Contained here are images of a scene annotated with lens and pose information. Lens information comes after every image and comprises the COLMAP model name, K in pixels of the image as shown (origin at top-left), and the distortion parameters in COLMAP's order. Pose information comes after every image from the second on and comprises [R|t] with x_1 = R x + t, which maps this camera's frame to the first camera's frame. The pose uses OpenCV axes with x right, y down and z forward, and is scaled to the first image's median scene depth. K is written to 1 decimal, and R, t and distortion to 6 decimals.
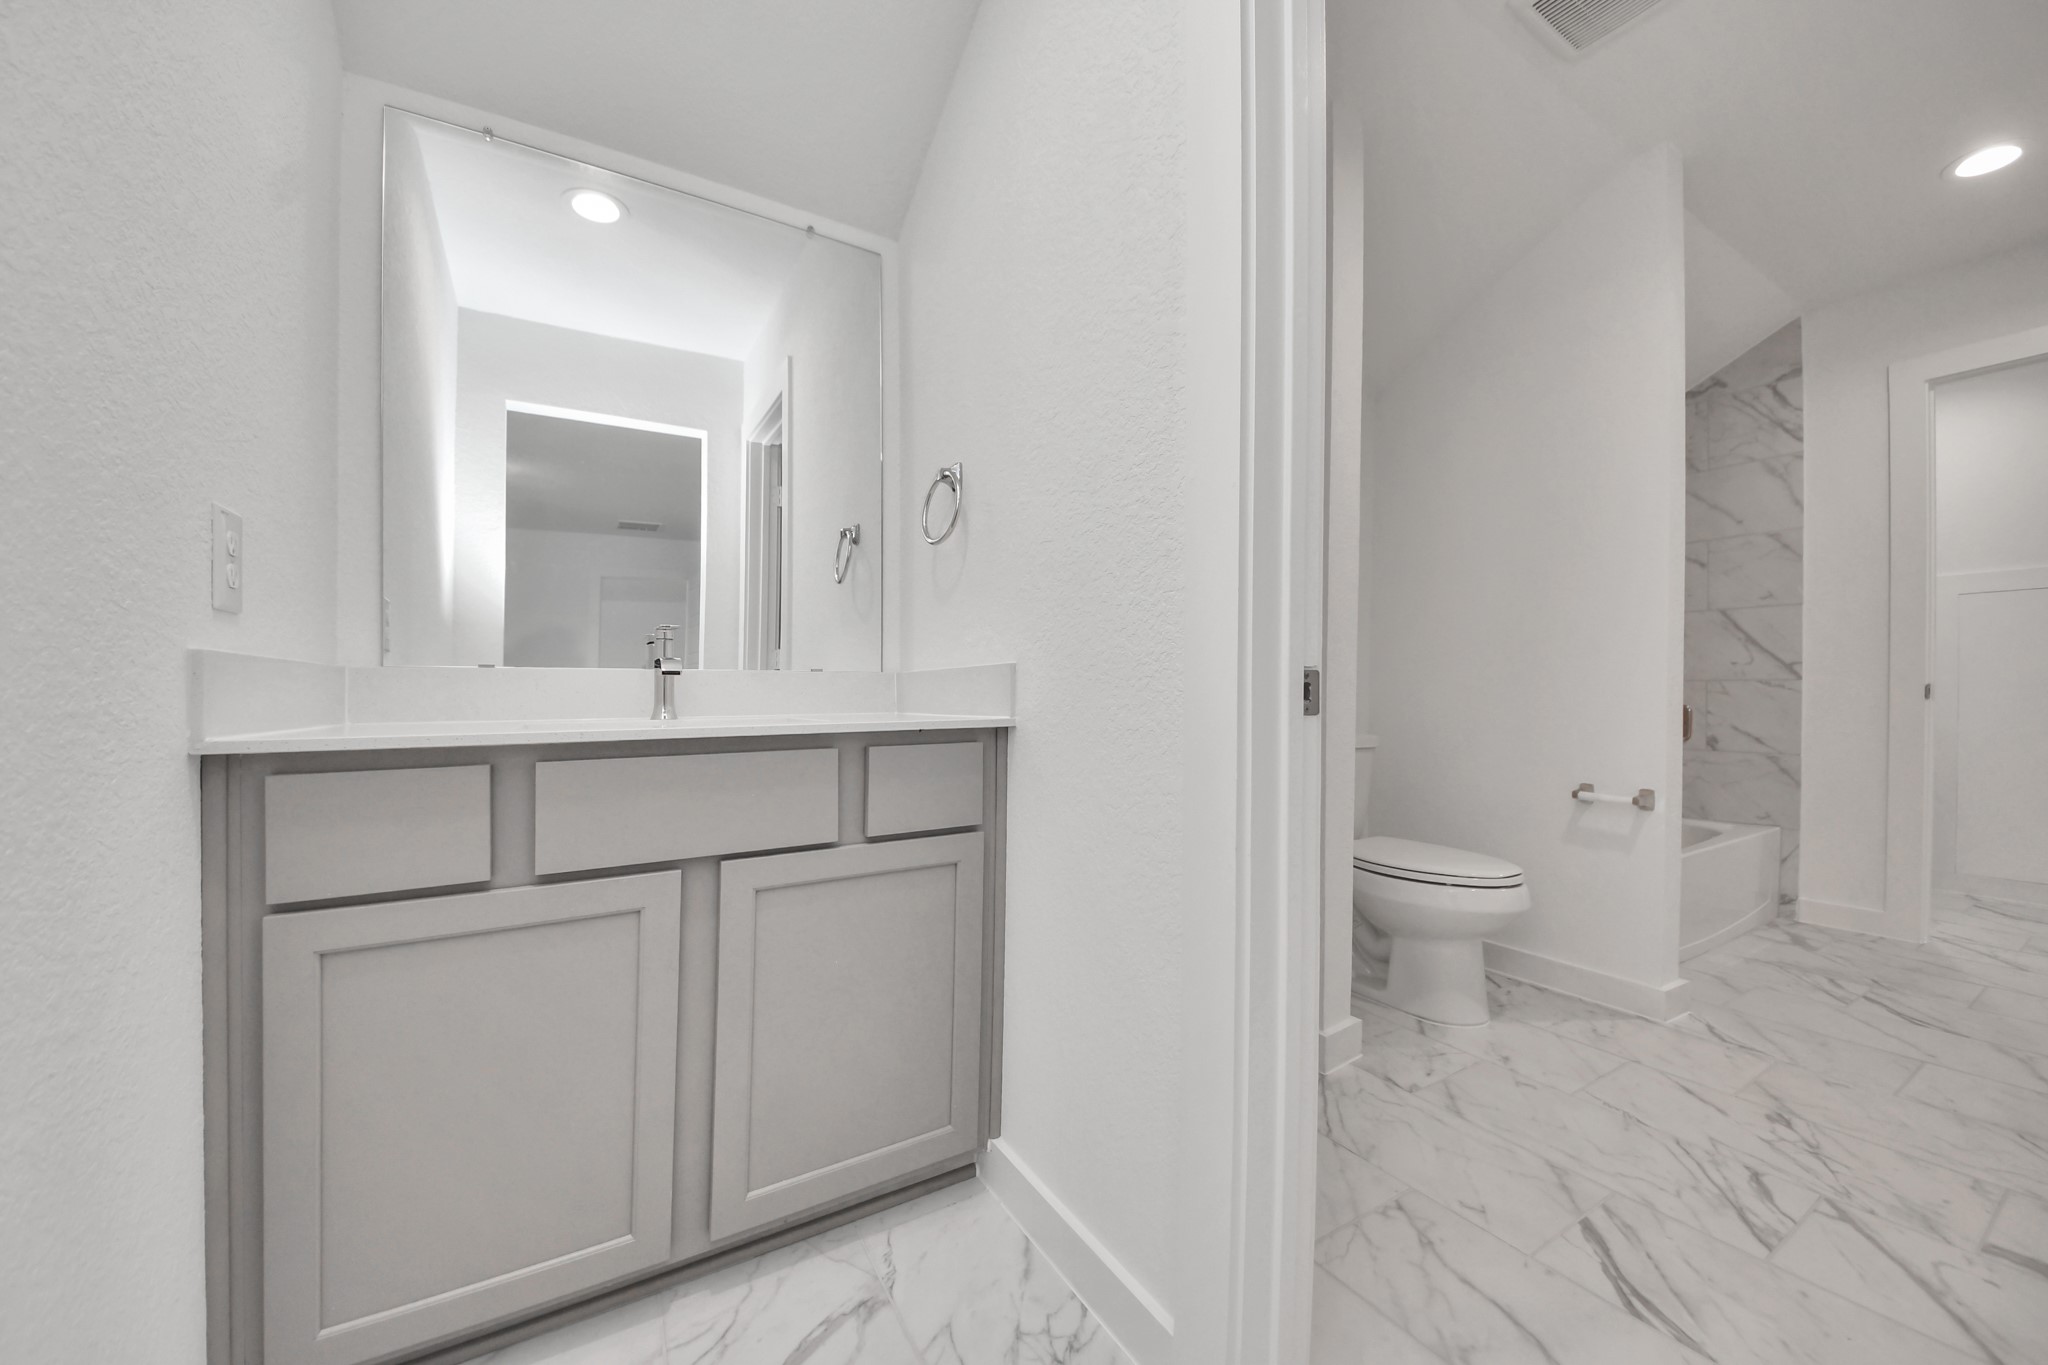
lens RADIAL K [[716.2, 0, 984.7], [0, 716.2, 678.8], [0, 0, 1]] dist [0.011876, -0.011915]
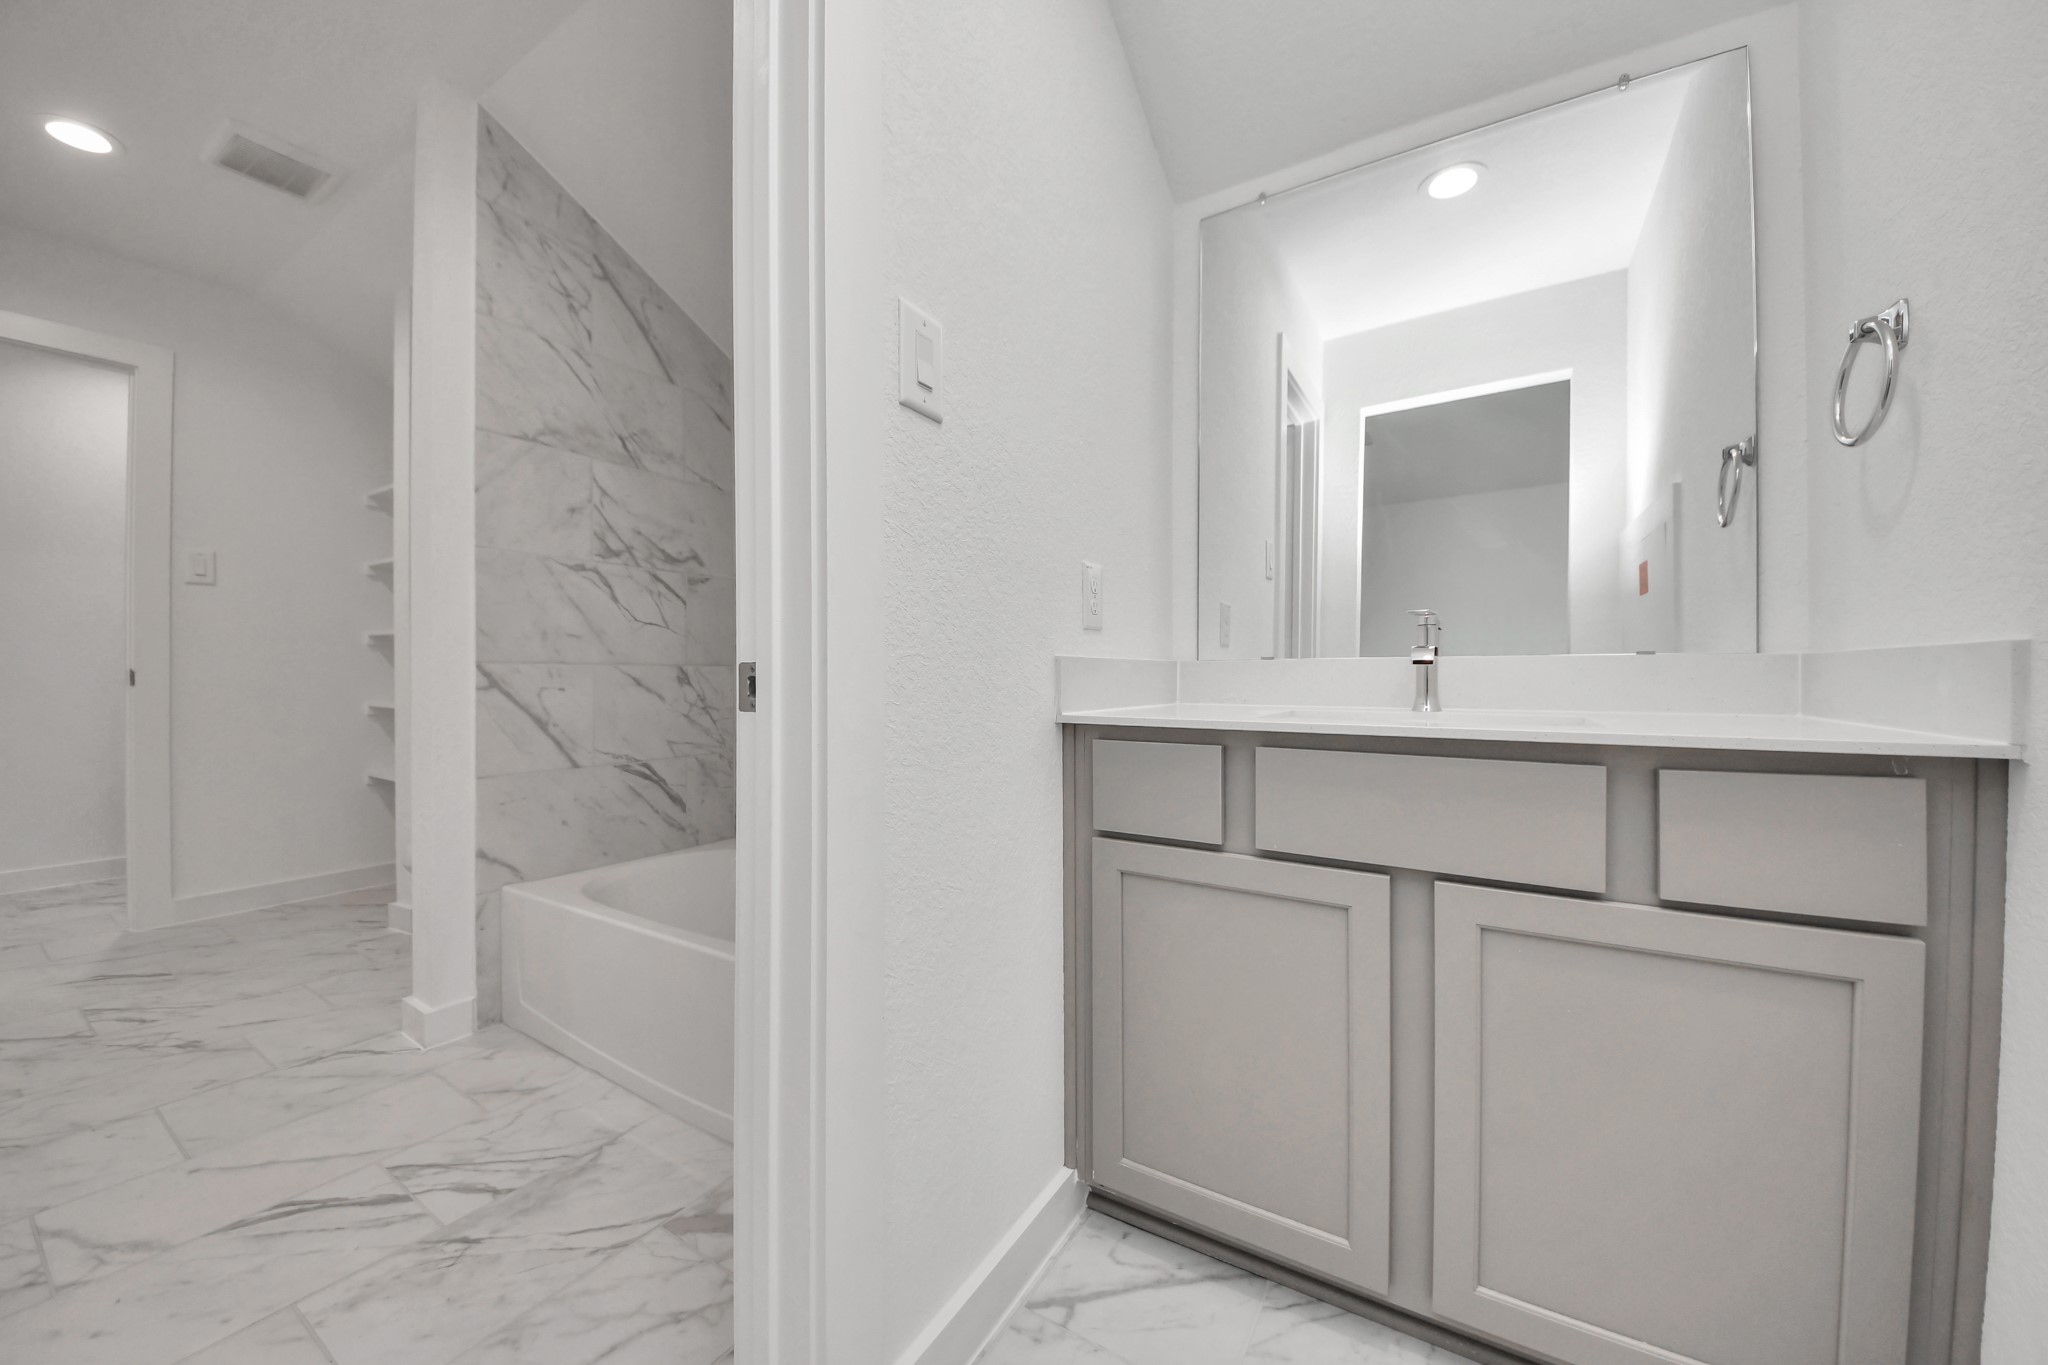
lens RADIAL K [[749.3, 0, 1026.4], [0, 749.3, 670.7], [0, 0, 1]] dist [0.036583, -0.020335]
pose [[0.485970, -0.002694, -0.873972, 0.224185], [0.000186, 0.999996, -0.002979, 0.001685], [0.873976, 0.001285, 0.485968, 0.124719]]
